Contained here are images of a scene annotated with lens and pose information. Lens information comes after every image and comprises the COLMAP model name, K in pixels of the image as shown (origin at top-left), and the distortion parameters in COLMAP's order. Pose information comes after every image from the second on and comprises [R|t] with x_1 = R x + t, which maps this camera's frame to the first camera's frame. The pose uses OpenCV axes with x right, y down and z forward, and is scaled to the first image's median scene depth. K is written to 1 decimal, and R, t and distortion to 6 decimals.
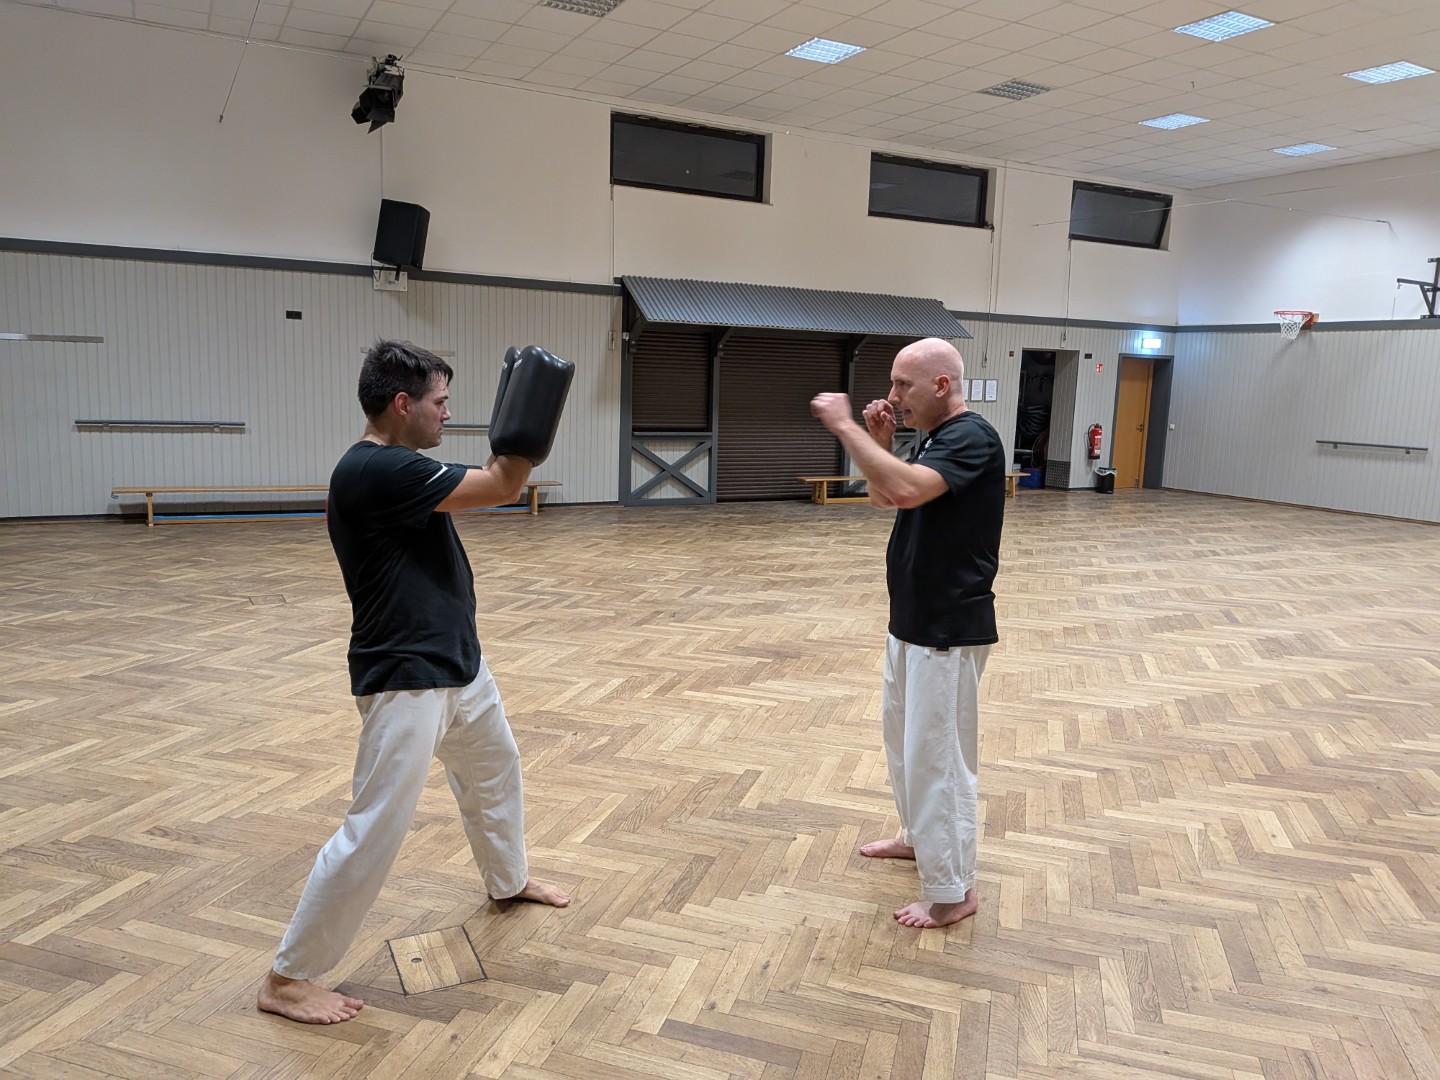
lens RADIAL K [[1011.6, 0, 697.1], [0, 1011.6, 534.6], [0, 0, 1]] dist [0.075784, -0.110612]
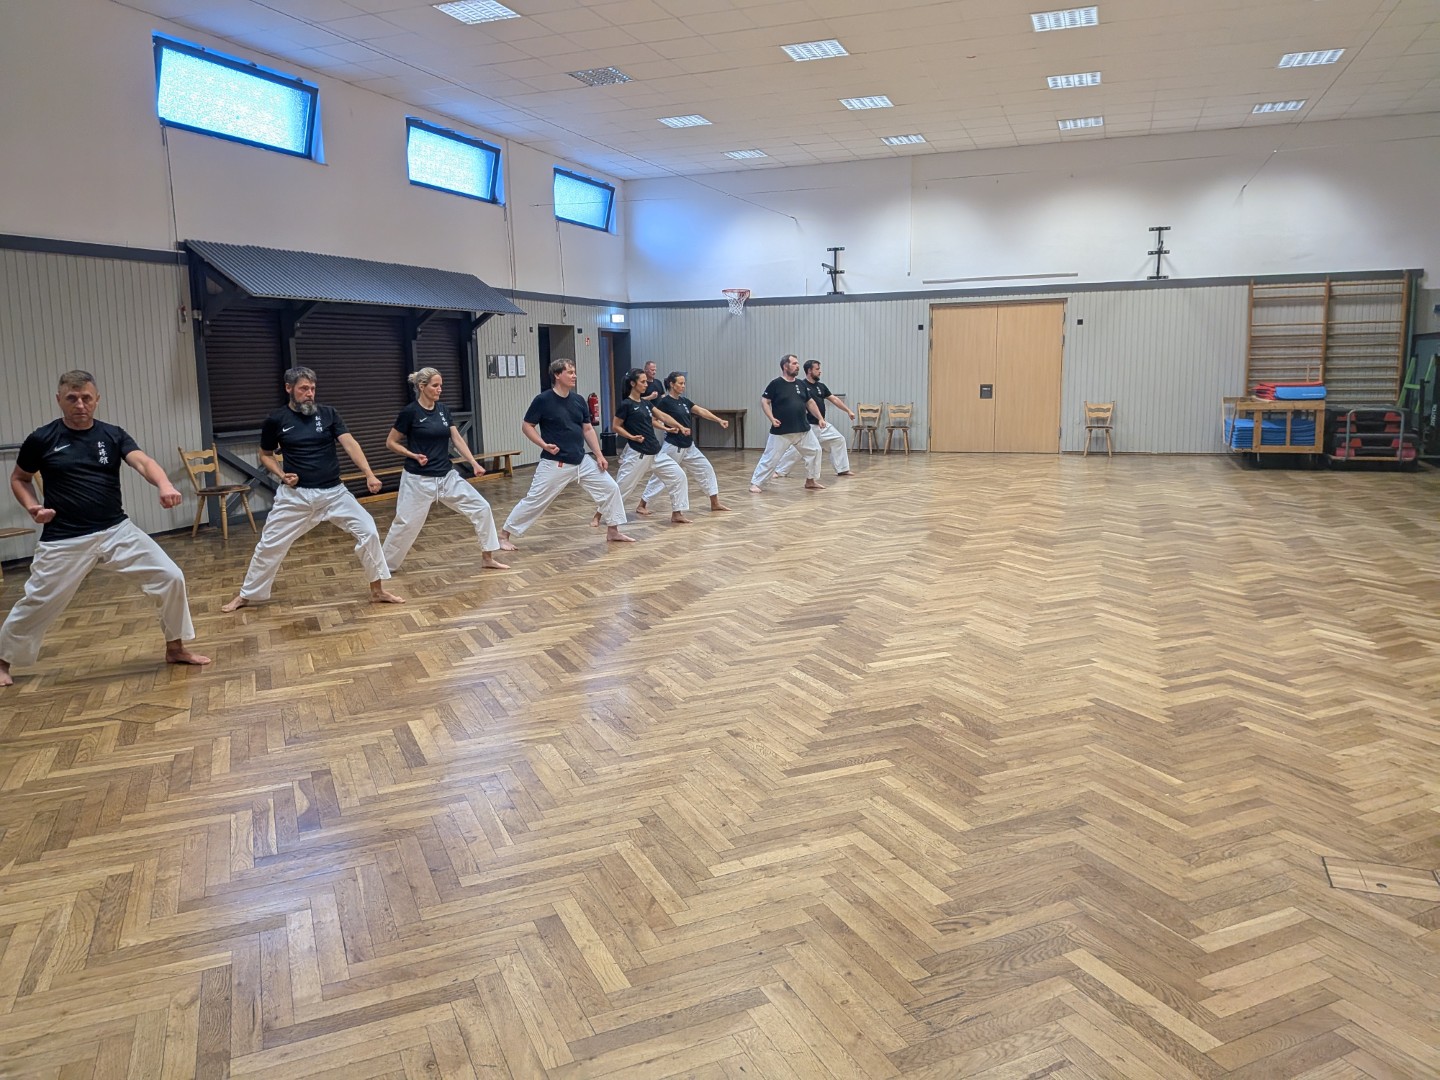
lens RADIAL K [[1028.4, 0, 707.0], [0, 1028.4, 499.0], [0, 0, 1]] dist [0.082413, -0.143176]
pose [[0.749507, -0.130336, 0.649040, -0.675917], [0.140203, 0.989439, 0.036786, -0.058292], [-0.646980, 0.063426, 0.759865, 0.281045]]
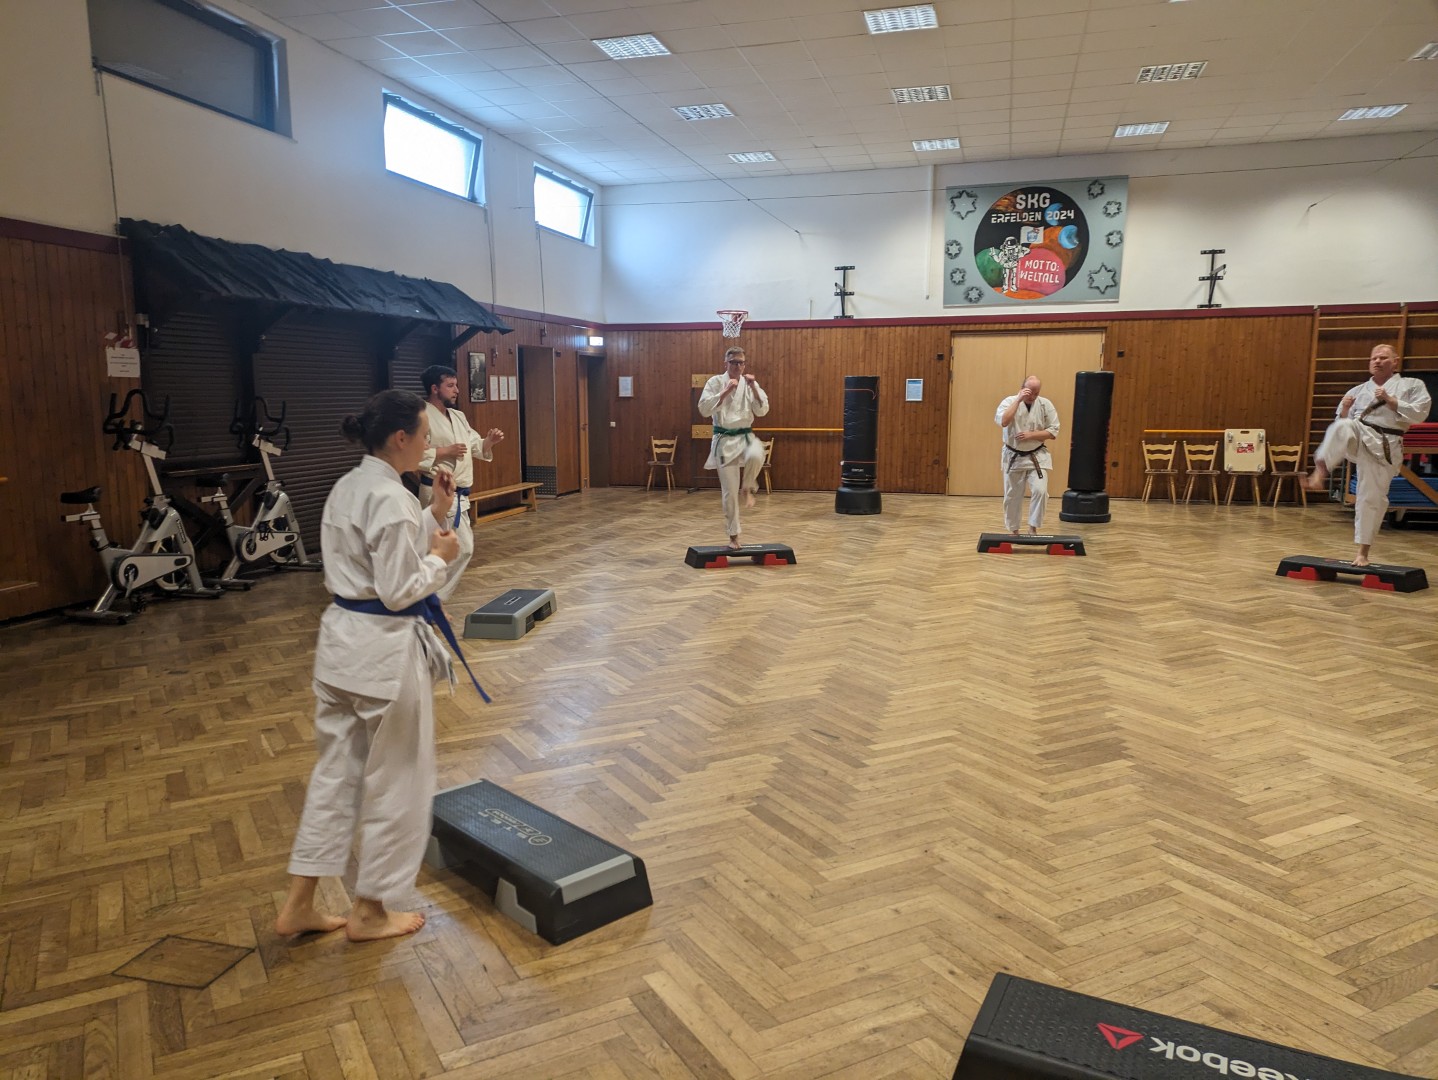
lens RADIAL K [[1044.1, 0, 681.3], [0, 1044.1, 541.5], [0, 0, 1]] dist [0.061184, -0.050861]
pose [[0.702403, -0.131509, 0.699525, -0.655886], [0.130486, 0.989919, 0.055079, -0.115007], [-0.699717, 0.052591, 0.712482, 0.666978]]
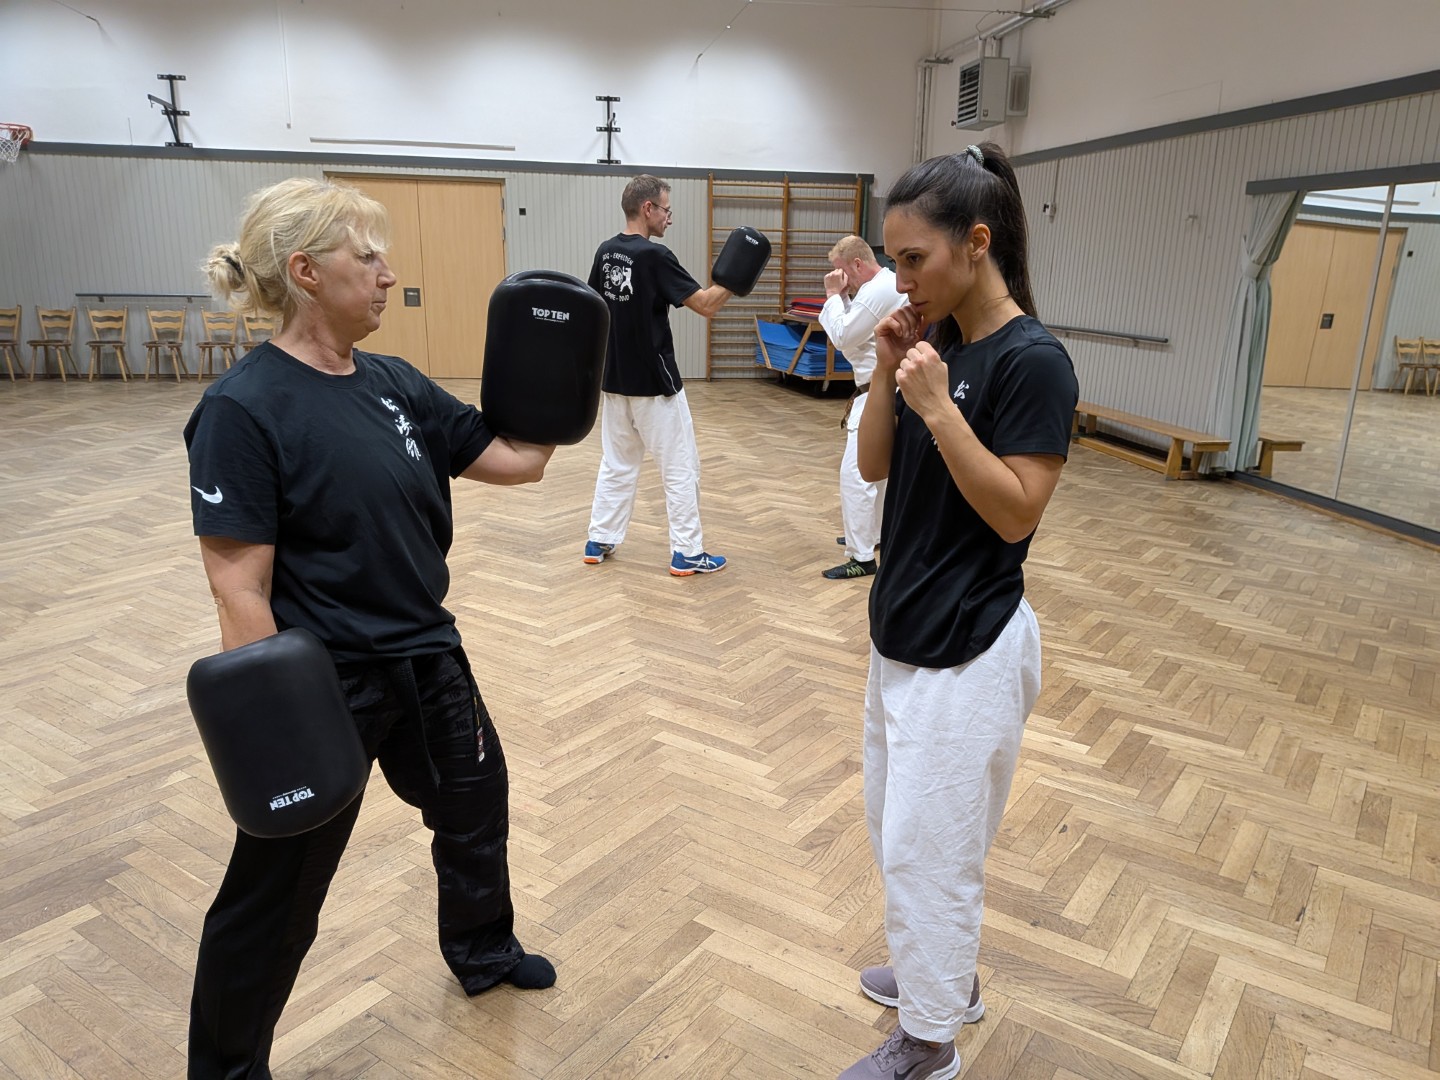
lens RADIAL K [[1040.2, 0, 747.8], [0, 1040.2, 566.2], [0, 0, 1]] dist [0.083280, -0.130999]
pose [[0.282655, -0.288870, 0.914692, -0.199764], [0.130494, 0.956292, 0.261682, -0.084679], [-0.950304, 0.045396, 0.307996, 0.602281]]
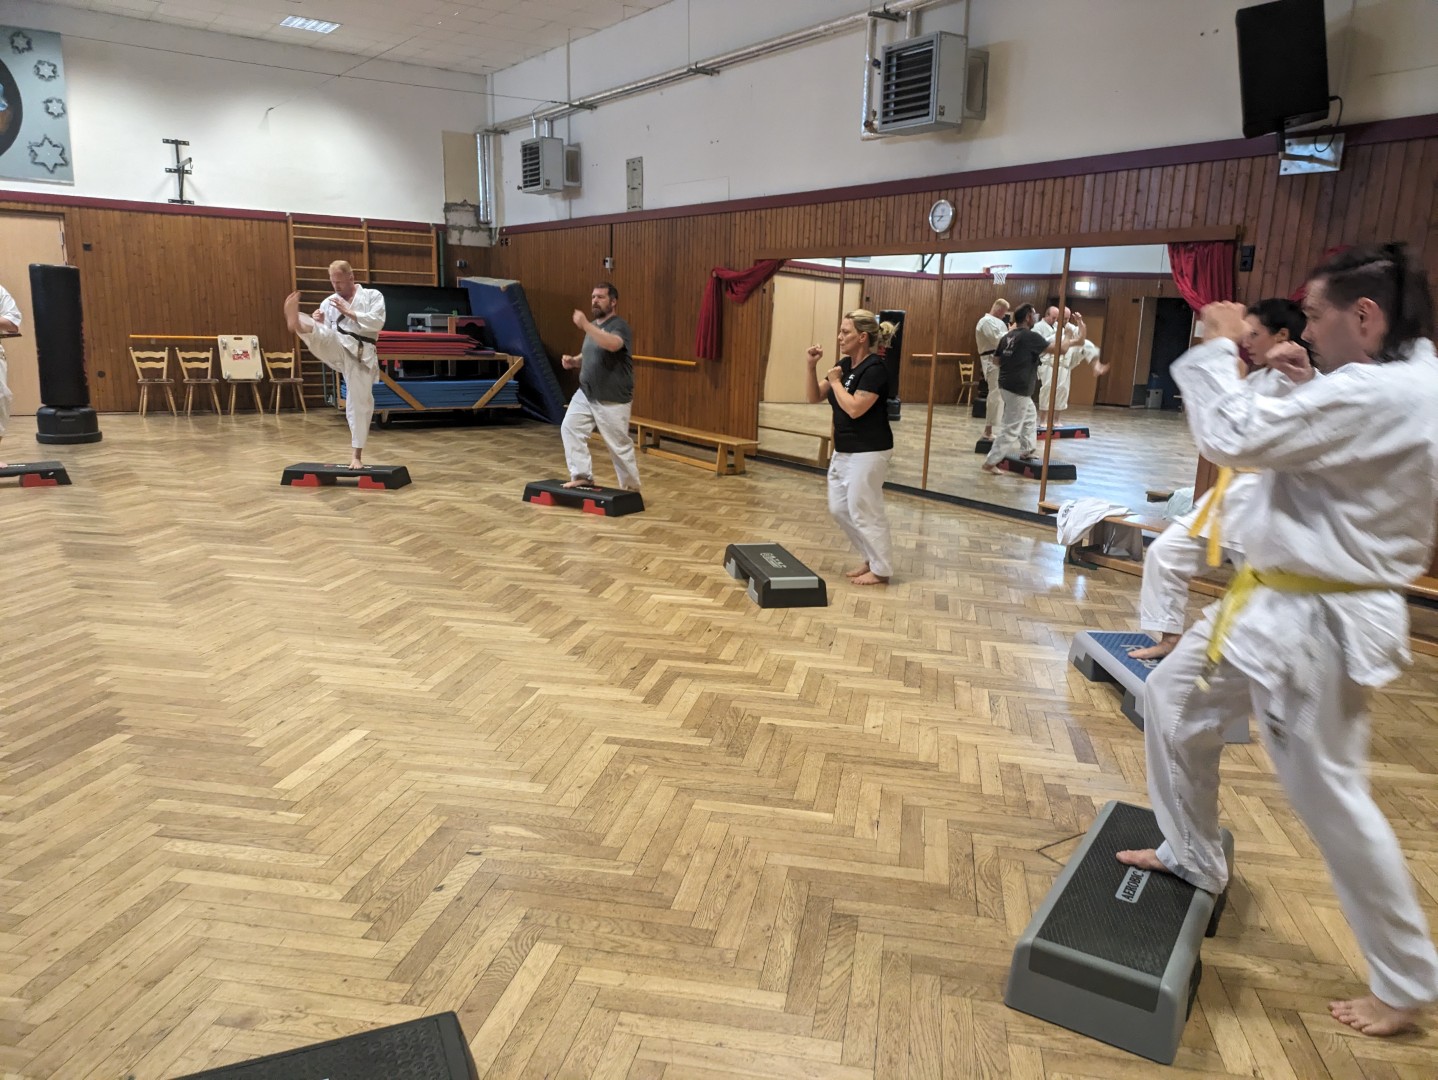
lens RADIAL K [[1048.4, 0, 736.5], [0, 1048.4, 540.9], [0, 0, 1]] dist [0.056407, -0.041374]
pose [[-0.128668, -0.243999, 0.961202, -0.561897], [0.116181, 0.958875, 0.258960, -0.112040], [-0.984859, 0.144993, -0.095028, 0.668854]]
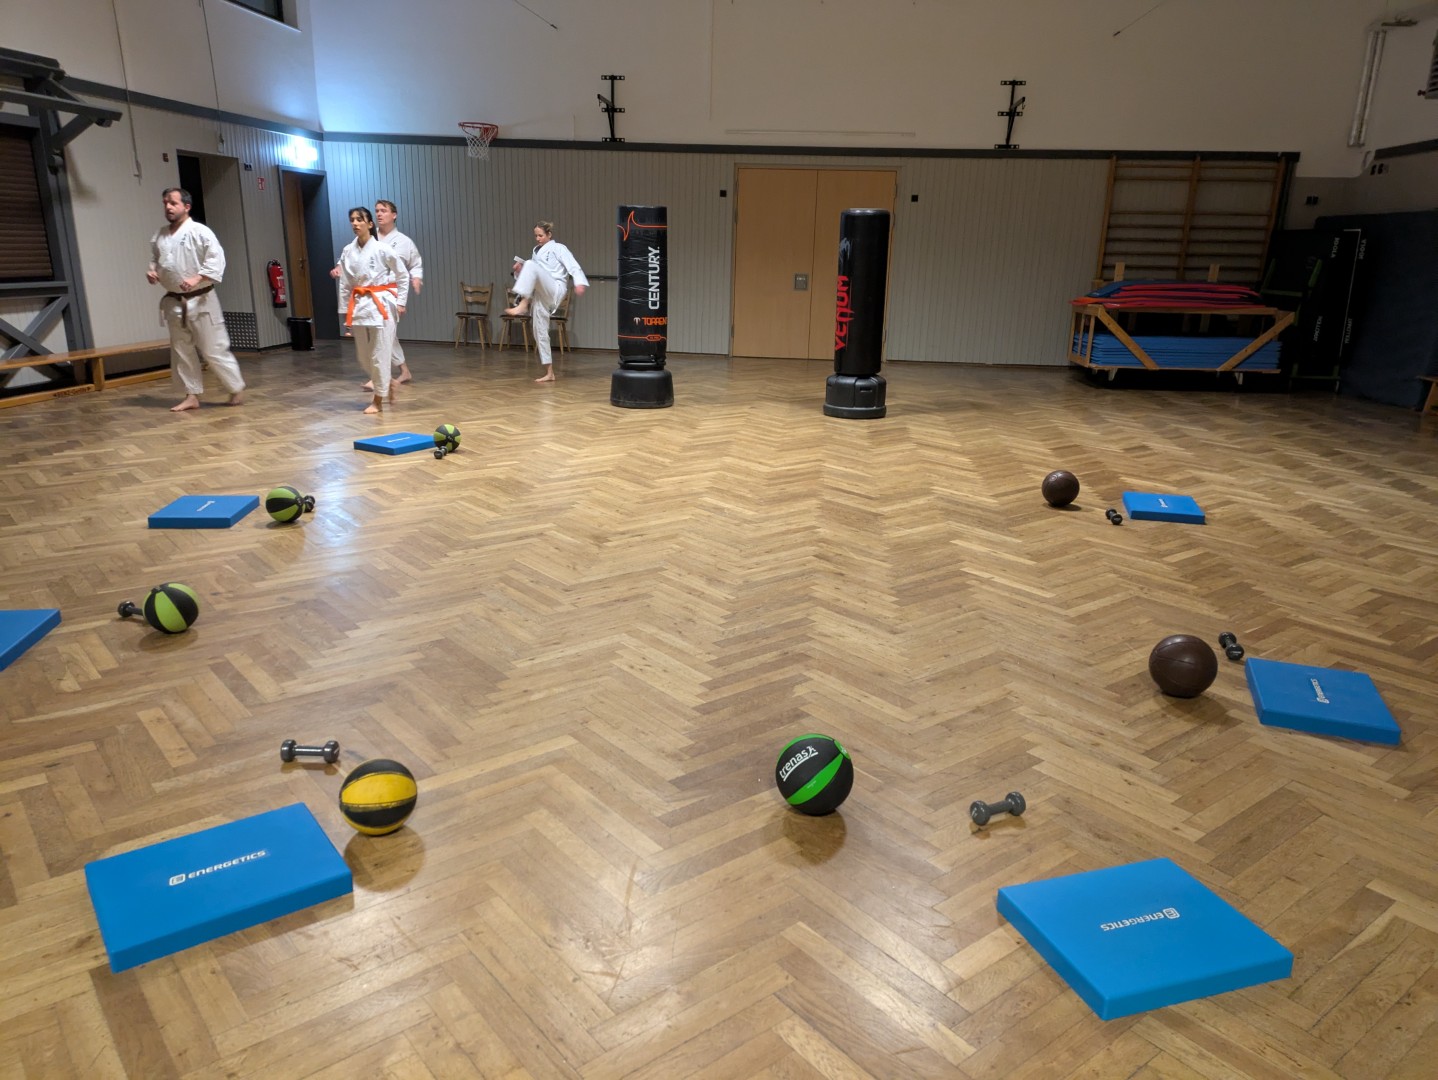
lens RADIAL K [[1050.7, 0, 731.4], [0, 1050.7, 555.3], [0, 0, 1]] dist [0.063277, -0.053725]
pose [[0.547287, -0.253282, 0.797700, -0.322156], [0.114752, 0.966816, 0.228250, -0.104517], [-0.829041, -0.033380, 0.558191, 0.734069]]
